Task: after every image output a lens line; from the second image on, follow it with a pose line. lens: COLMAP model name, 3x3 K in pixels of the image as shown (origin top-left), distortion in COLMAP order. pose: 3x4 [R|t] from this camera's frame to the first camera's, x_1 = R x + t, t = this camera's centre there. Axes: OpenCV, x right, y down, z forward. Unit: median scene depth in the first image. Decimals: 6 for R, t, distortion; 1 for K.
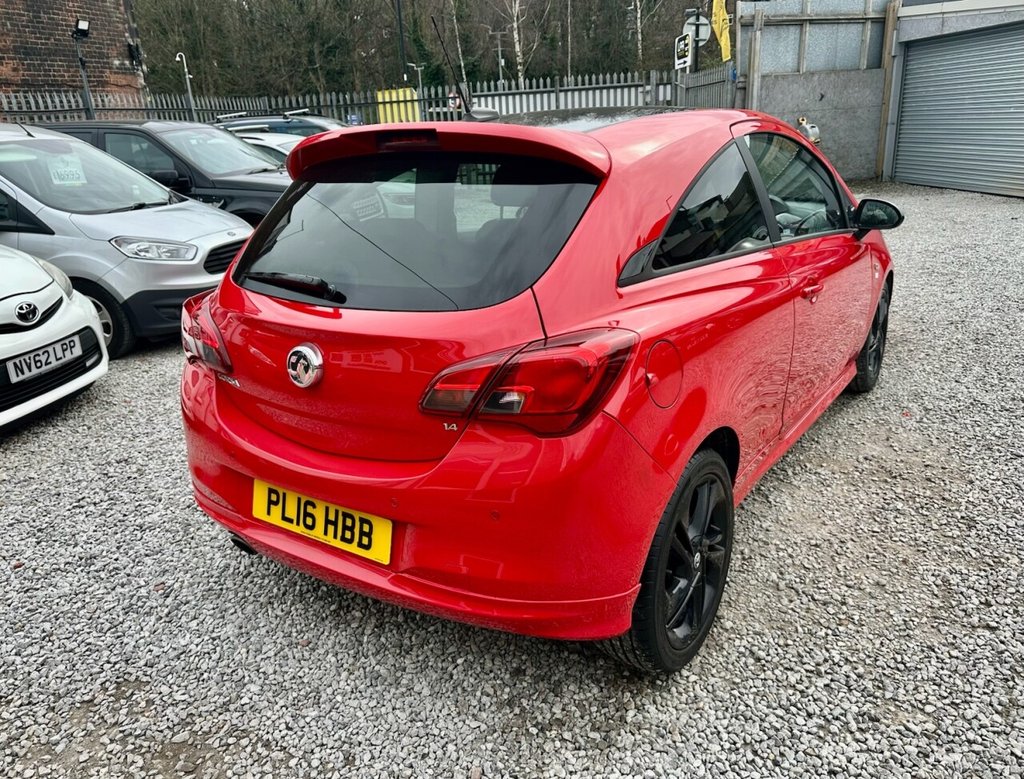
lens RADIAL K [[744.8, 0, 515.1], [0, 744.8, 386.7], [0, 0, 1]] dist [0.008610, -0.009507]
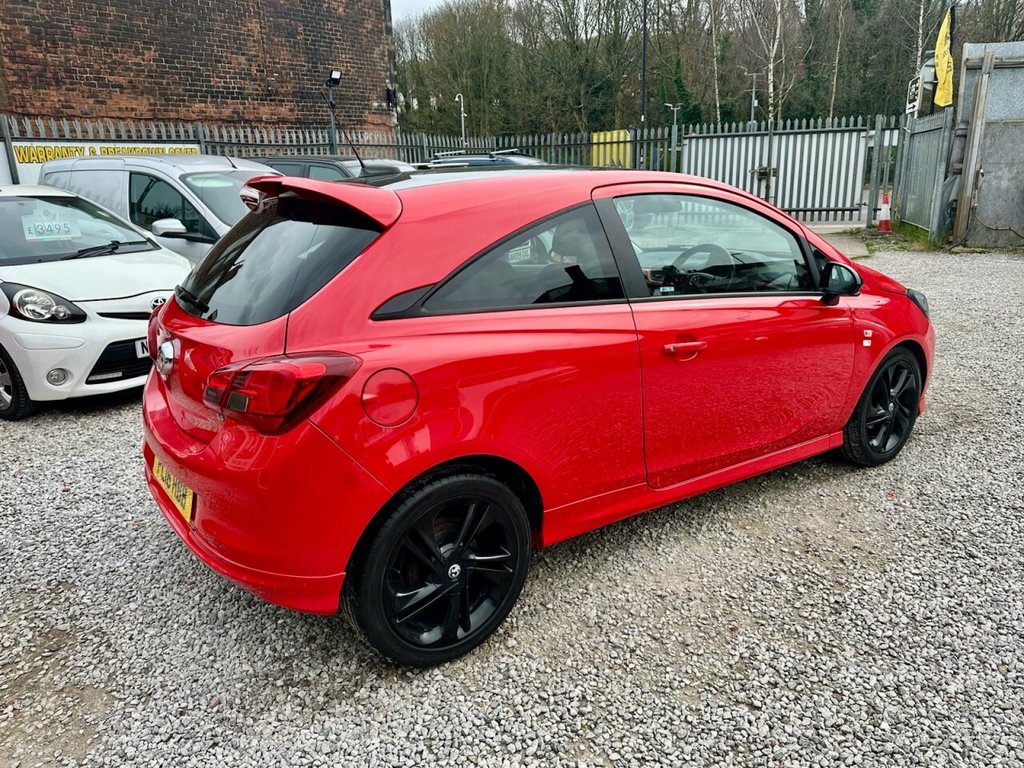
lens RADIAL K [[733.5, 0, 522.1], [0, 733.5, 388.8], [0, 0, 1]] dist [0.028202, -0.036549]
pose [[0.945990, 0.120618, -0.300922, 0.095665], [-0.132084, 0.991076, -0.017971, -0.004680], [0.296069, 0.056748, 0.953479, -0.004309]]
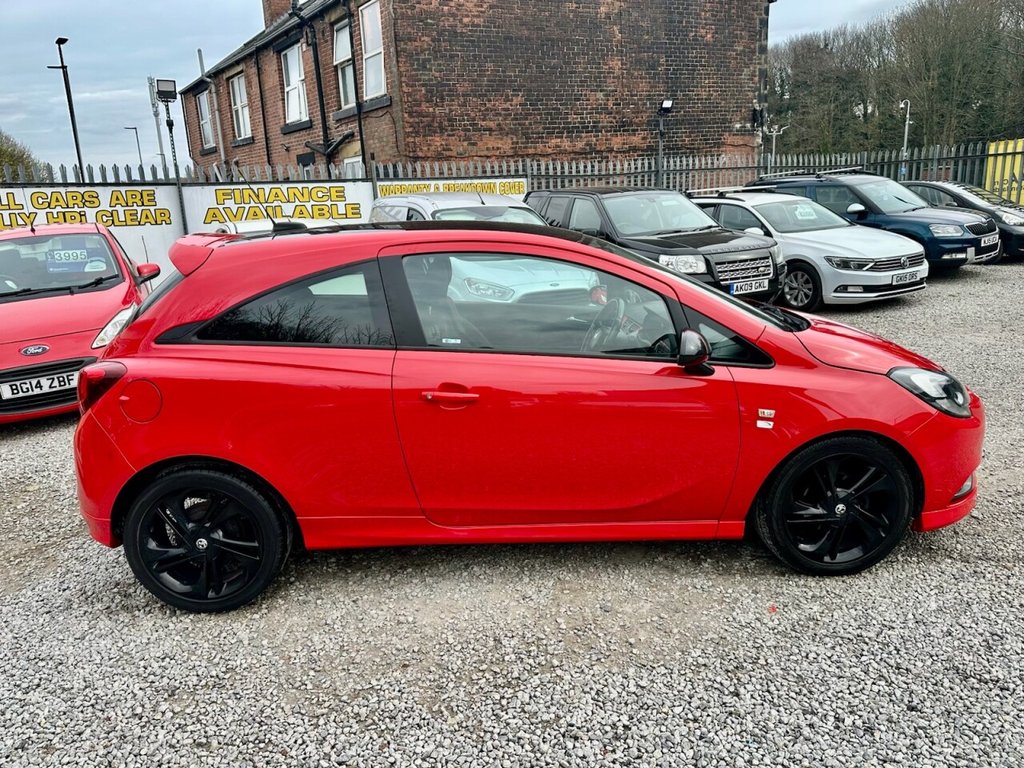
lens RADIAL K [[733.5, 0, 511.3], [0, 733.5, 393.8], [0, 0, 1]] dist [0.028202, -0.036549]
pose [[0.611390, 0.225980, -0.758377, 0.240483], [-0.255150, 0.963469, 0.081395, -0.046175], [0.749066, 0.143736, 0.646714, 0.072954]]
